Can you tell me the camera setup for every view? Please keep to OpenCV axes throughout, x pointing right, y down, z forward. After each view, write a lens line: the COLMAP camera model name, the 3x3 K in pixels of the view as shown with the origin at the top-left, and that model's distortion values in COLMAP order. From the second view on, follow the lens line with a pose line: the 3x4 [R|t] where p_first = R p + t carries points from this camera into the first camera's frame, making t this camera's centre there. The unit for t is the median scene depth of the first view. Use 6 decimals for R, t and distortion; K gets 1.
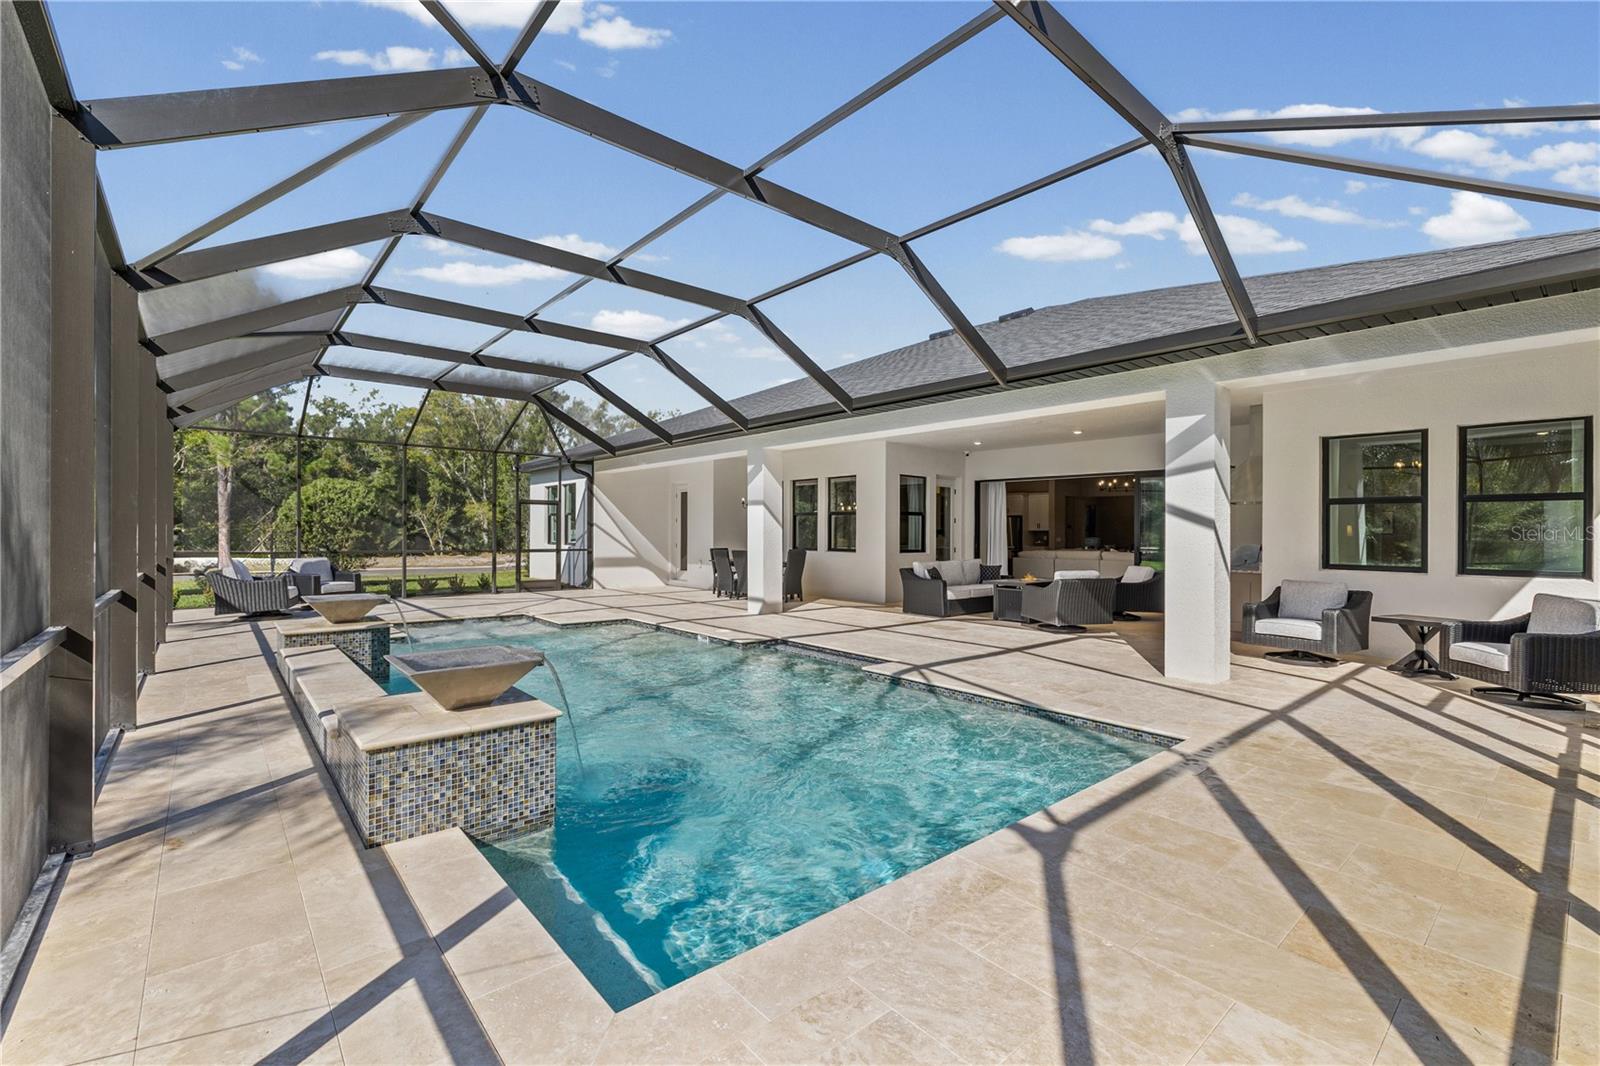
lens RADIAL K [[689.2, 0, 802.8], [0, 689.2, 533.1], [0, 0, 1]] dist [0.000649, 0.000124]
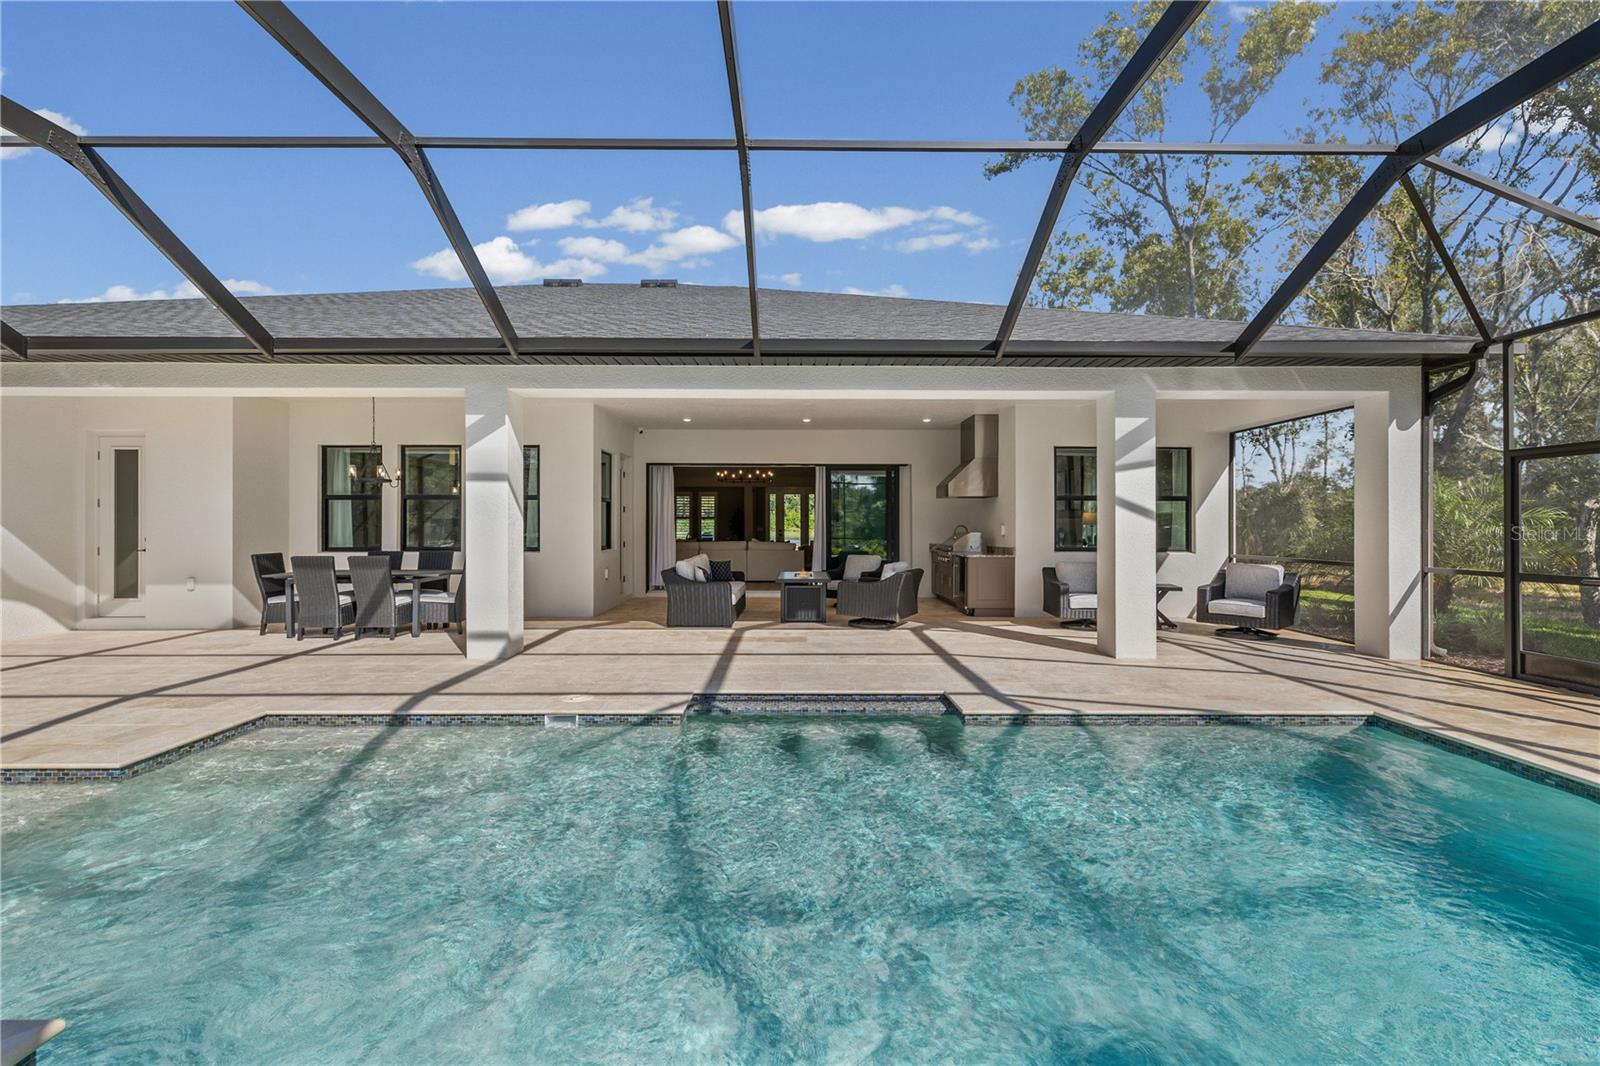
lens RADIAL K [[681.6, 0, 798.8], [0, 681.6, 524.5], [0, 0, 1]] dist [-0.000223, -0.000288]
pose [[0.650941, -0.006123, 0.759104, -0.334422], [0.004566, 0.999981, 0.004150, -0.003820], [-0.759115, 0.000764, 0.650957, 0.387214]]
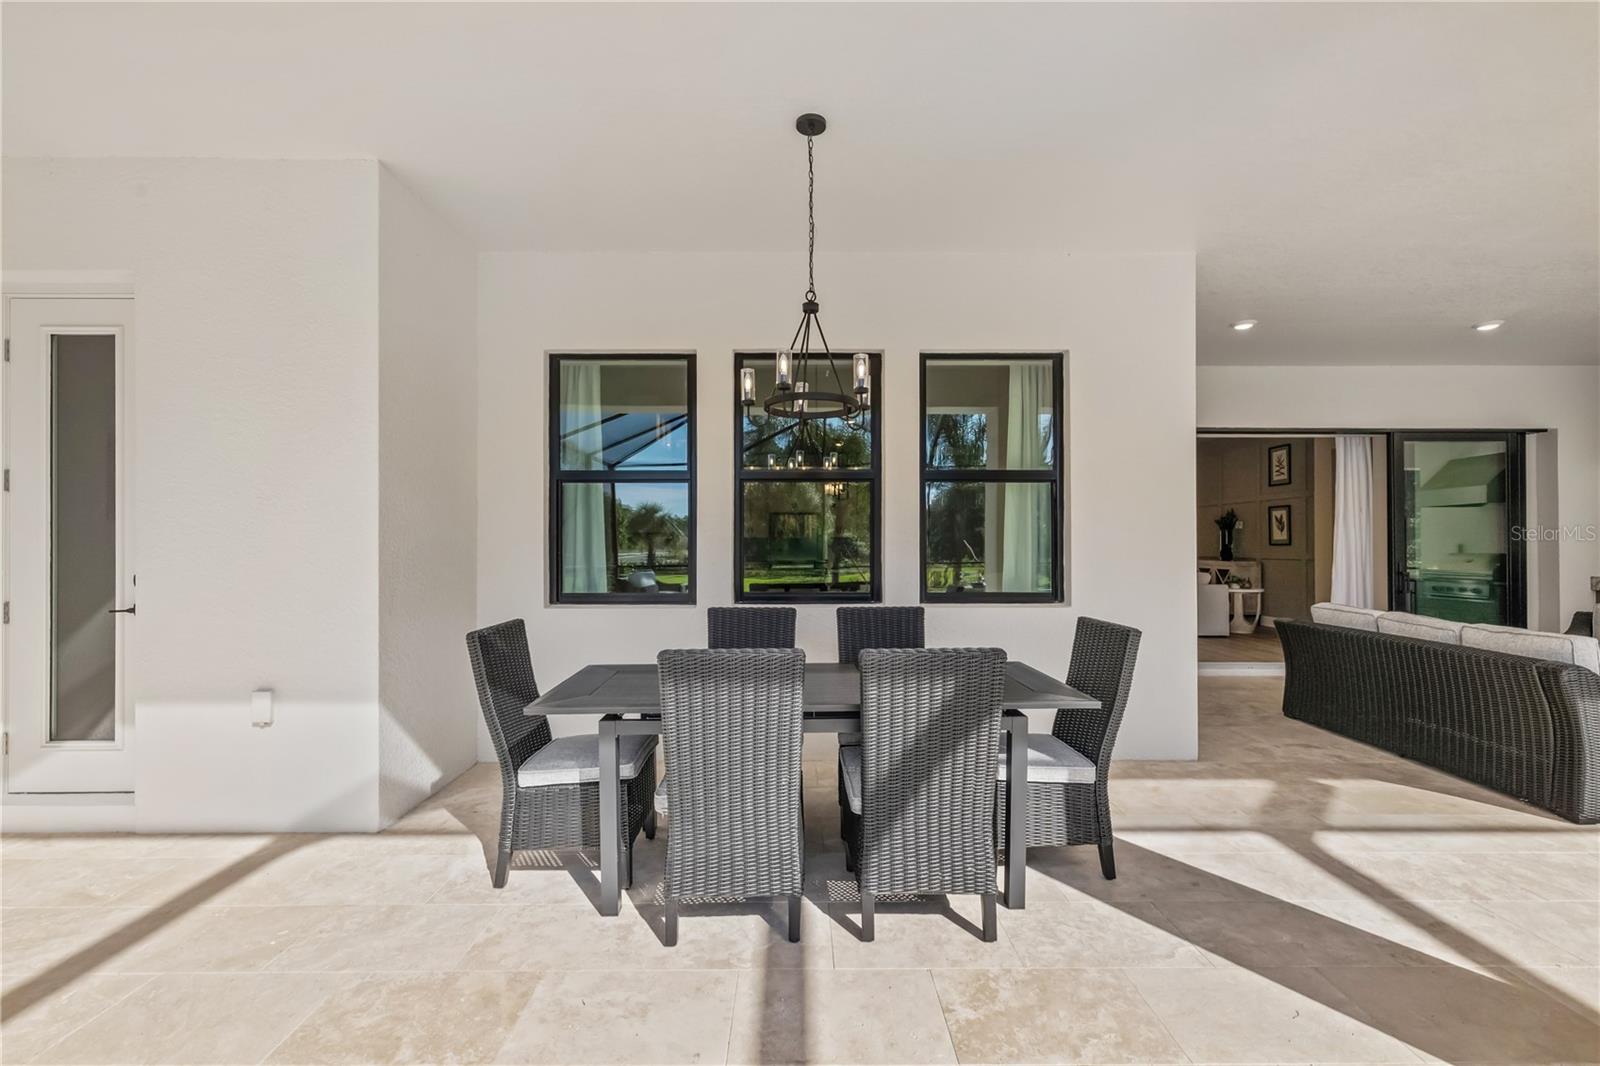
lens RADIAL K [[689.2, 0, 802.8], [0, 689.2, 533.1], [0, 0, 1]] dist [0.000649, 0.000124]
pose [[0.640734, -0.003814, 0.767754, -0.276244], [0.002855, 0.999993, 0.002585, -0.006488], [-0.767758, 0.000535, 0.640740, 1.015296]]
